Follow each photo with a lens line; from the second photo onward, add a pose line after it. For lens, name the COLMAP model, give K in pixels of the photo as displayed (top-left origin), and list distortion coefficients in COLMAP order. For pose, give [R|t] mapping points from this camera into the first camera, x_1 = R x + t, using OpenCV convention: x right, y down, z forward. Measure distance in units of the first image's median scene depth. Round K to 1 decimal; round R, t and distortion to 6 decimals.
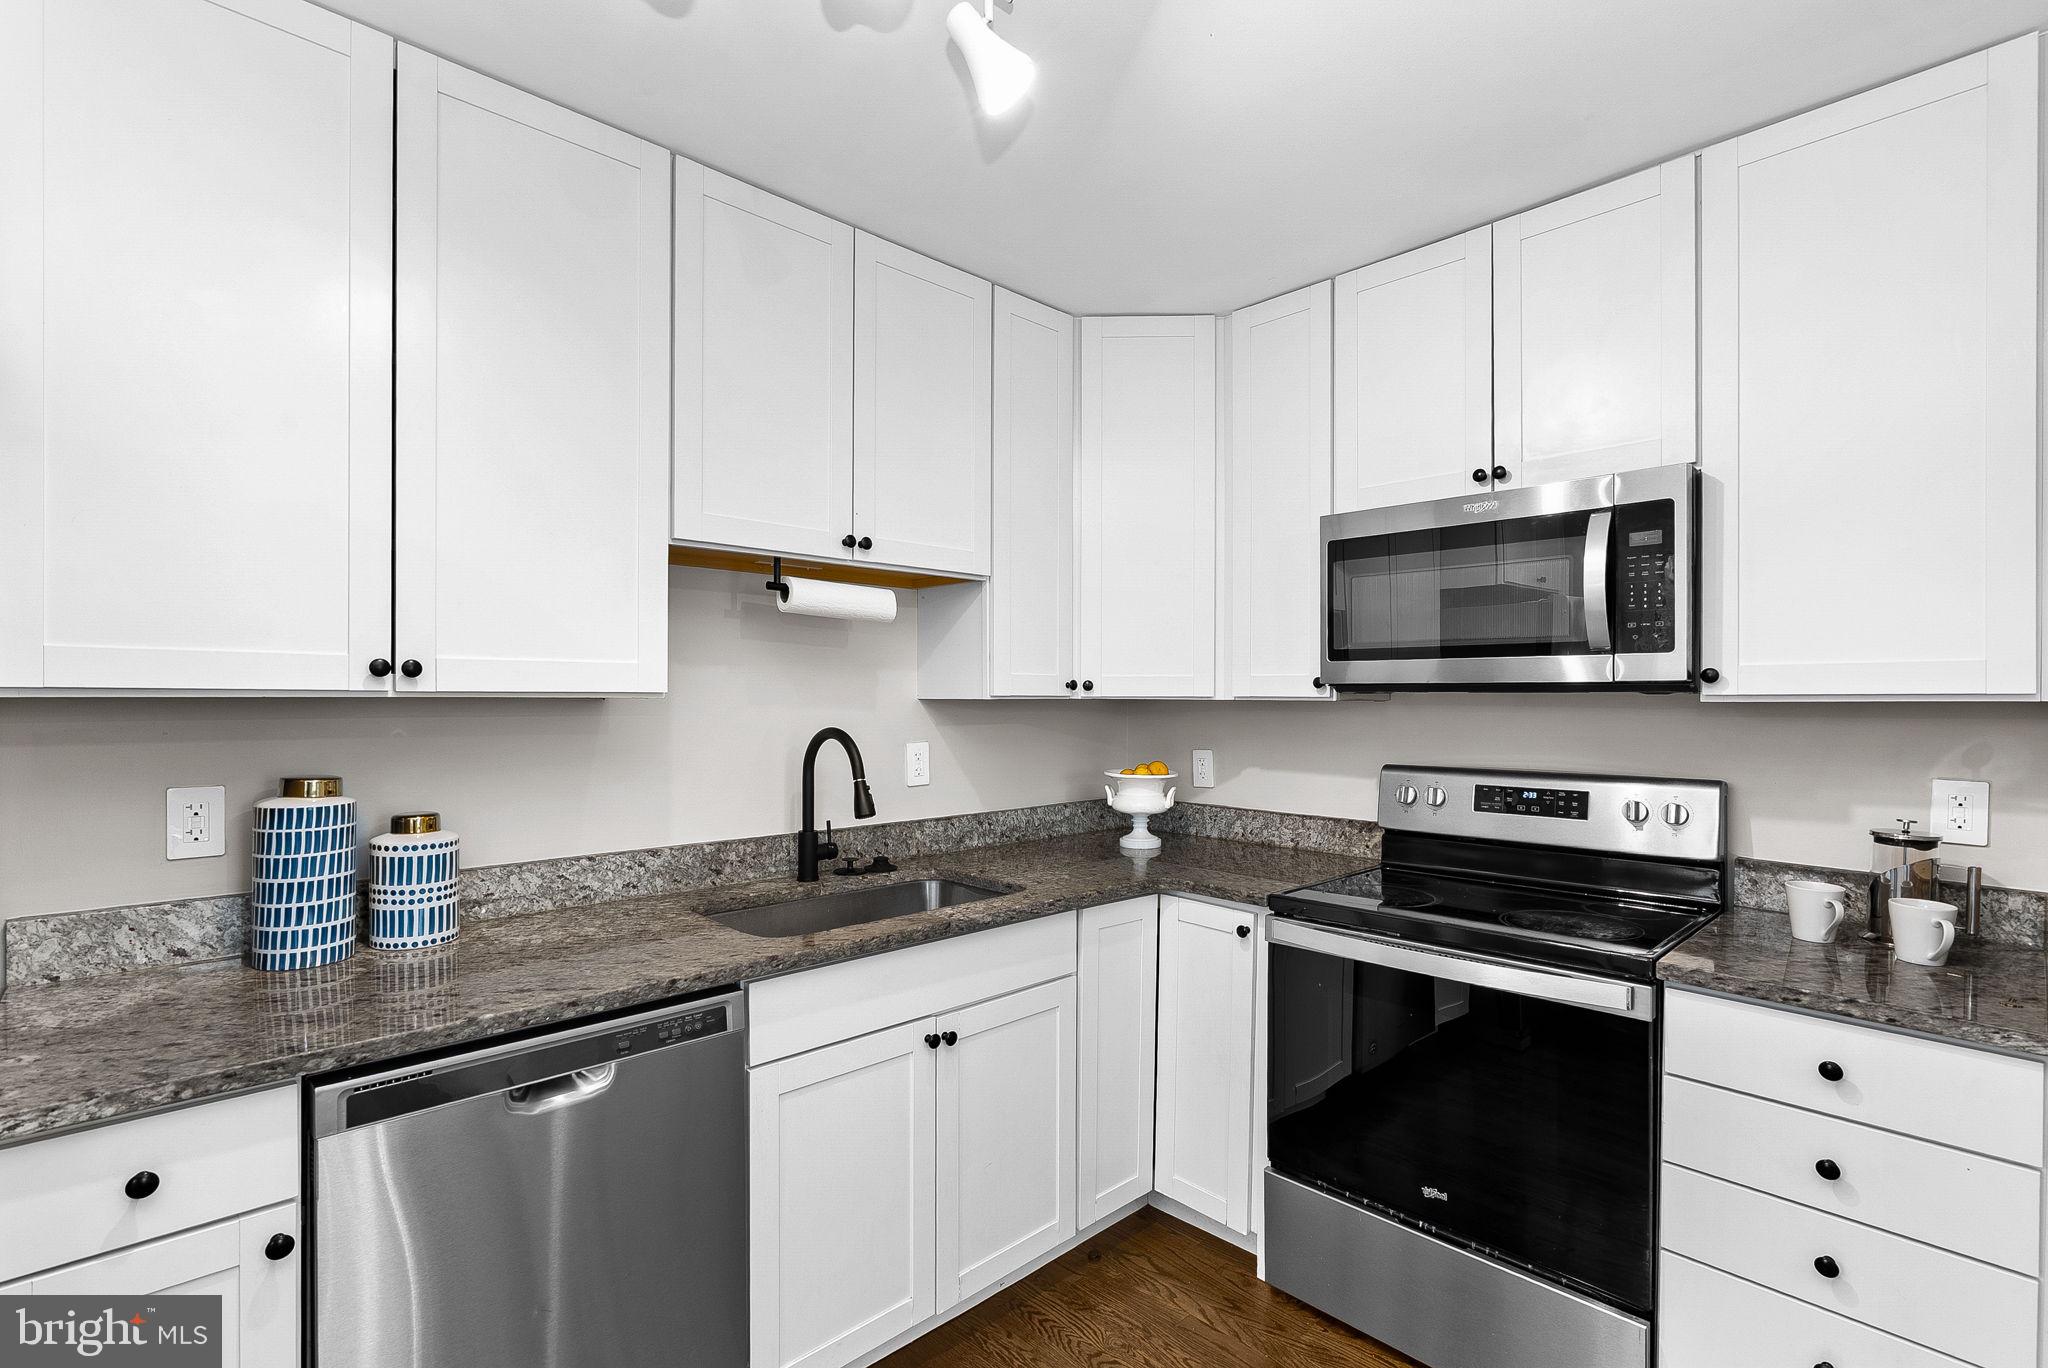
lens RADIAL K [[939.6, 0, 1018.4], [0, 939.6, 700.2], [0, 0, 1]] dist [-0.009386, 0.005111]
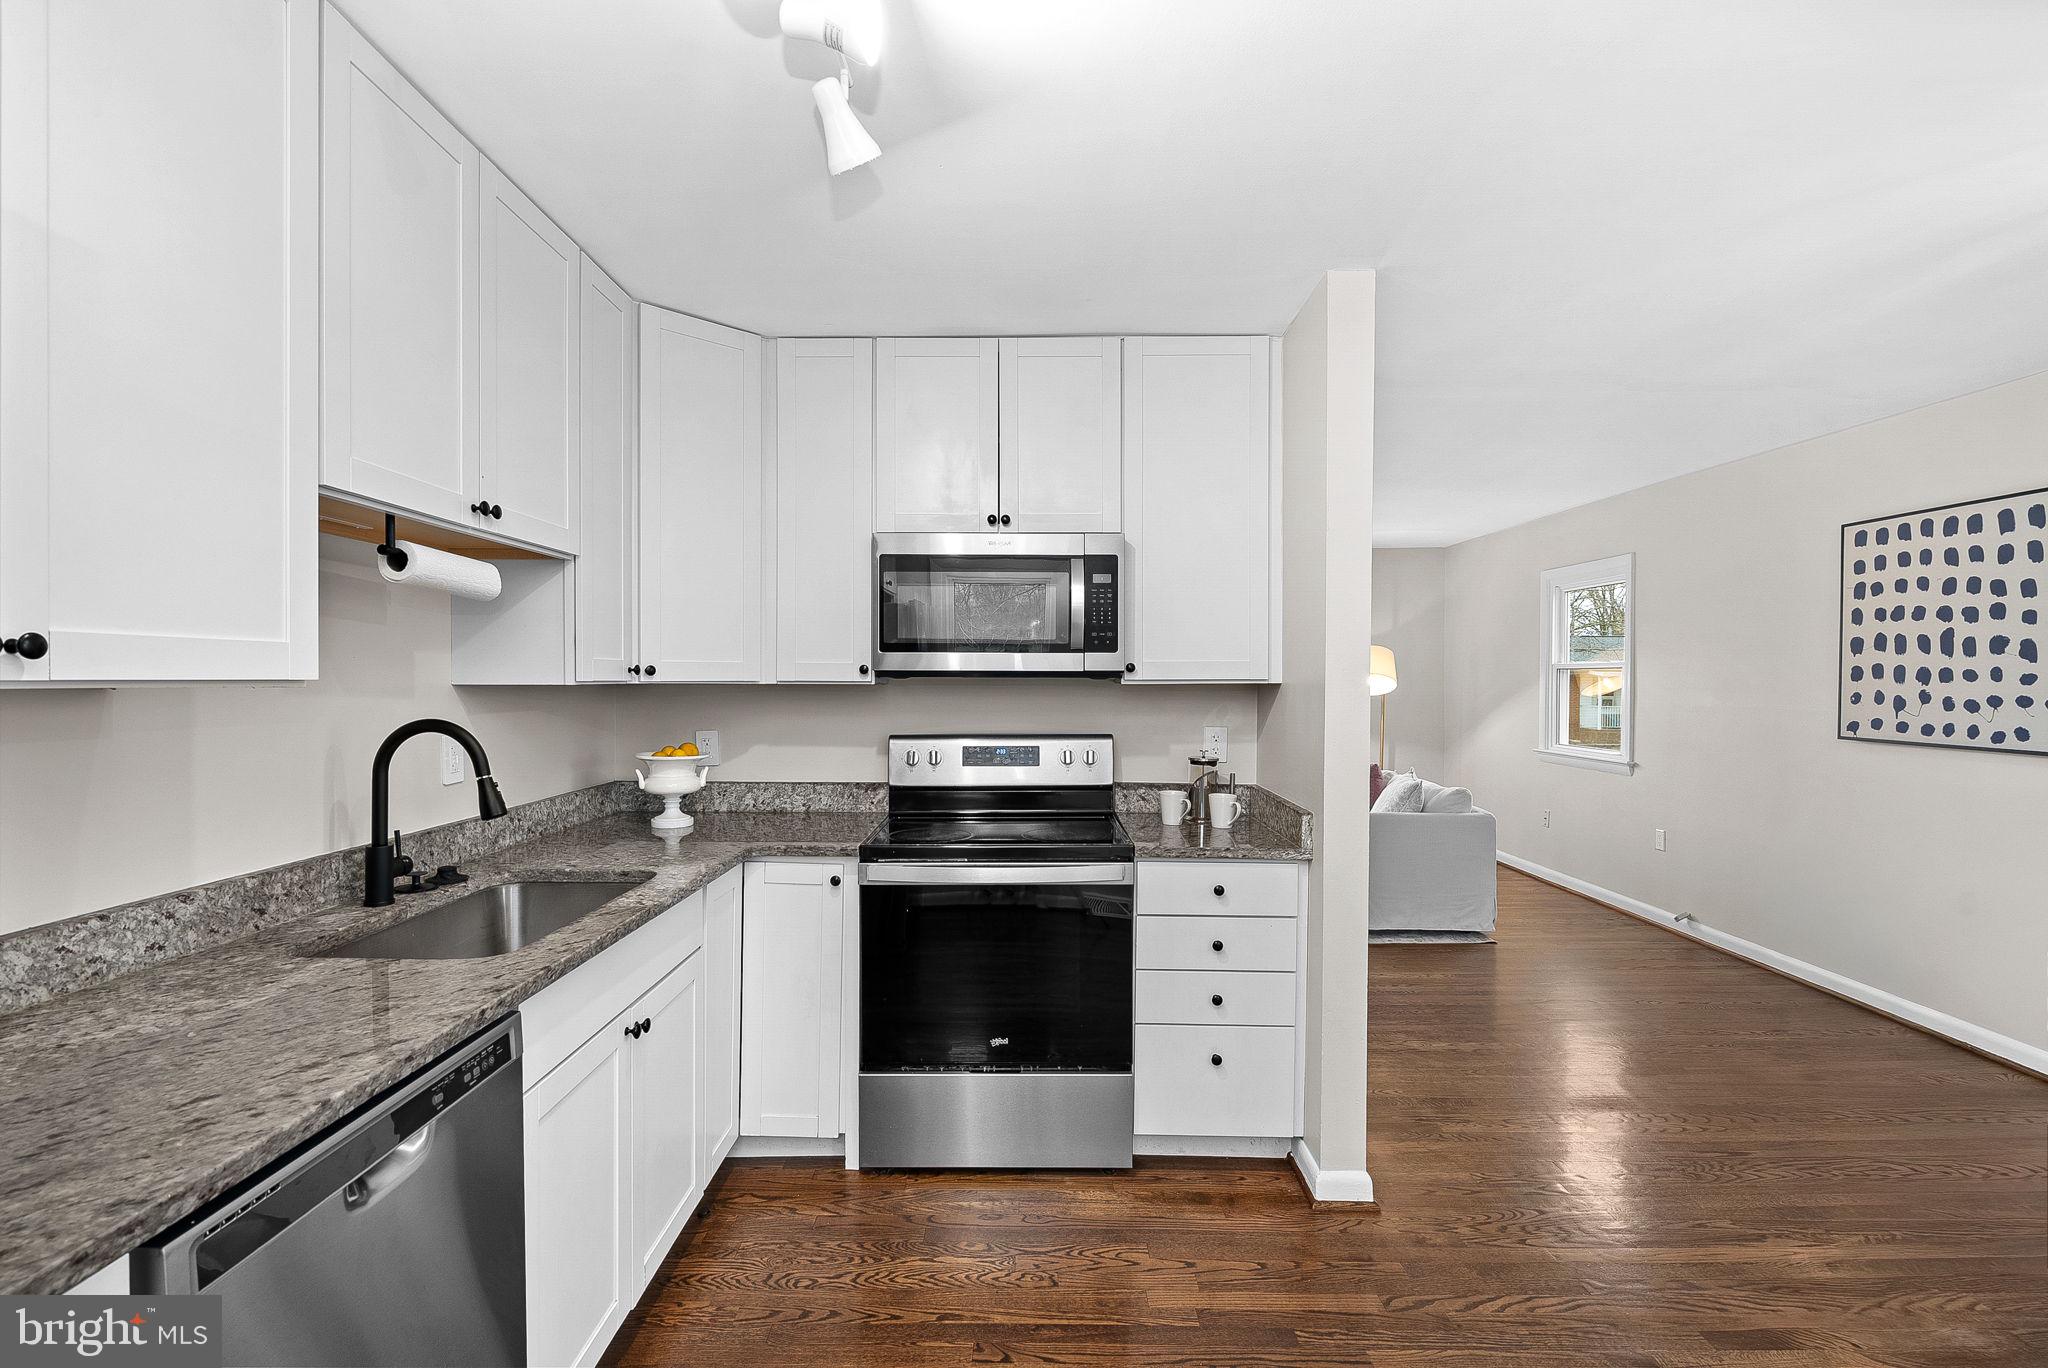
lens RADIAL K [[939.6, 0, 1019.9], [0, 939.6, 686.3], [0, 0, 1]] dist [-0.009386, 0.005111]
pose [[0.689590, -0.007508, 0.724161, -0.478751], [0.000358, 0.999950, 0.010026, -0.009778], [-0.724199, -0.006655, 0.689558, 0.025552]]
